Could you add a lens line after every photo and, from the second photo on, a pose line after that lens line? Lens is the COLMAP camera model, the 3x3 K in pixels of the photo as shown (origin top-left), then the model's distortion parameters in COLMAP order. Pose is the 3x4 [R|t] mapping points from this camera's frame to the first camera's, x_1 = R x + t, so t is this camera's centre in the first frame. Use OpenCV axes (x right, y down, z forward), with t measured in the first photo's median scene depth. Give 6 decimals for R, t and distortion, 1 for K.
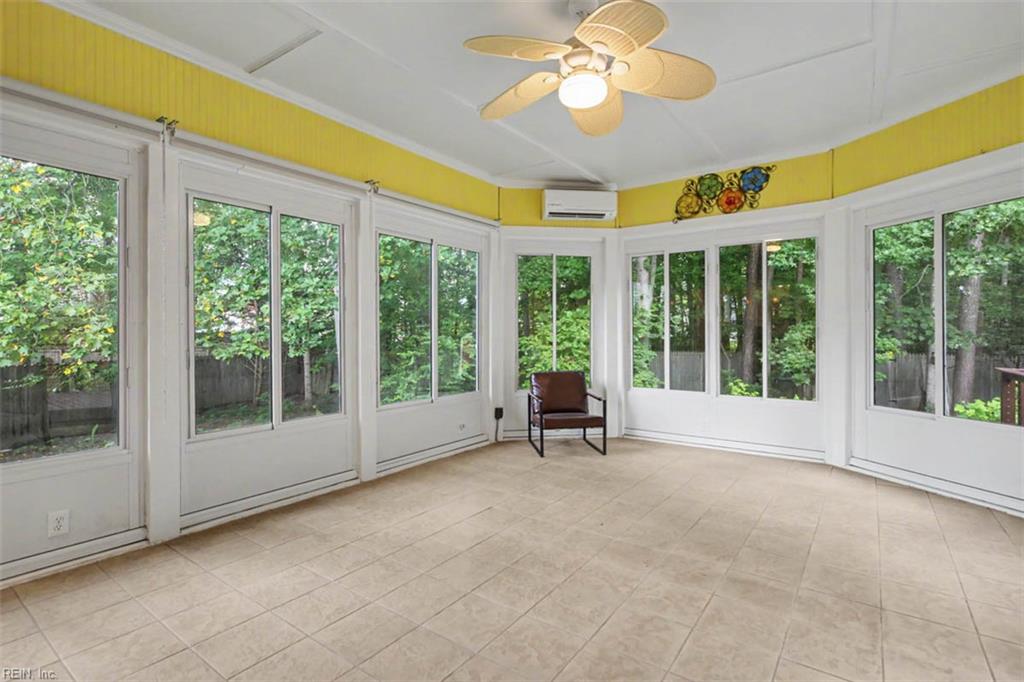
lens RADIAL K [[493.0, 0, 514.2], [0, 493.0, 335.1], [0, 0, 1]] dist [0.002099, 0.000094]
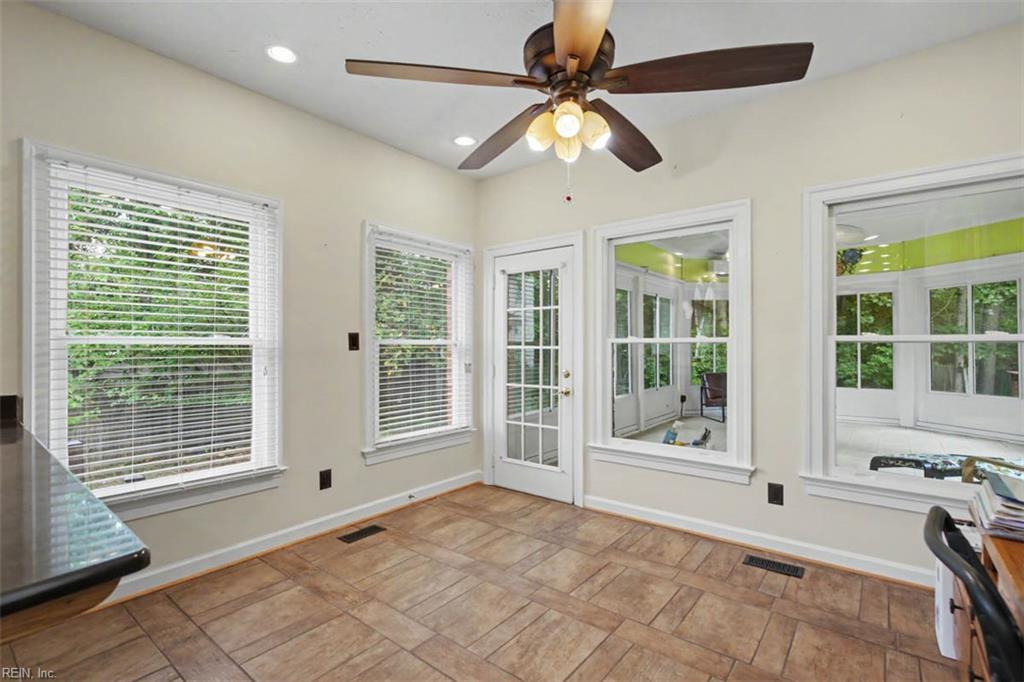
lens RADIAL K [[479.0, 0, 513.8], [0, 479.0, 344.2], [0, 0, 1]] dist [0.004122, -0.000329]
pose [[0.999161, 0.001529, -0.040935, -0.575080], [-0.001666, 0.999993, -0.003323, -0.015125], [0.040930, 0.003388, 0.999156, -0.647729]]
